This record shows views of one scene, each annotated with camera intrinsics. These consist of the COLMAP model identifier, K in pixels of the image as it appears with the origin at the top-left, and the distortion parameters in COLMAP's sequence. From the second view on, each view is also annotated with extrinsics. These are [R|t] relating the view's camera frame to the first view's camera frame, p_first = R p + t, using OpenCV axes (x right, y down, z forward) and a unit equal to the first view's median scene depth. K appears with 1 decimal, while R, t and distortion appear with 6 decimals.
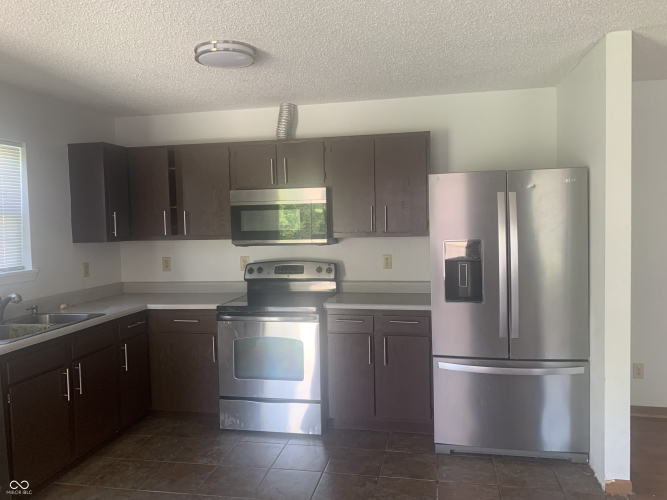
lens RADIAL K [[494.2, 0, 333.6], [0, 494.2, 256.0], [0, 0, 1]] dist [0.024328, -0.021904]
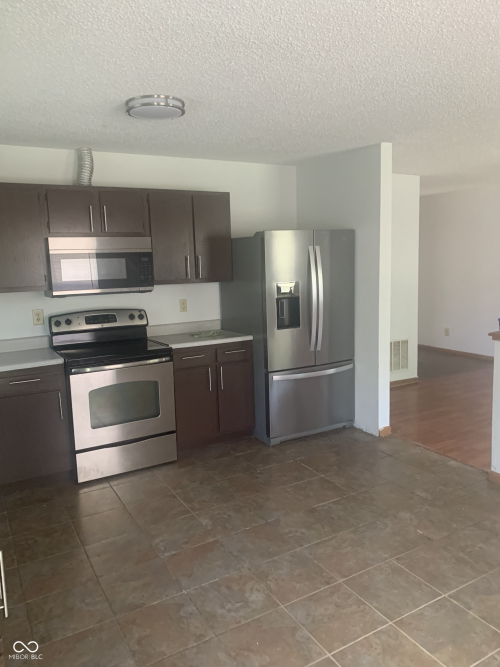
lens RADIAL K [[494.2, 0, 250.3], [0, 494.2, 331.3], [0, 0, 1]] dist [0.024328, -0.021904]
pose [[0.769728, -0.095231, 0.631229, -0.564326], [0.060971, 0.995257, 0.075803, -0.005936], [-0.635454, -0.019861, 0.771884, 0.029357]]
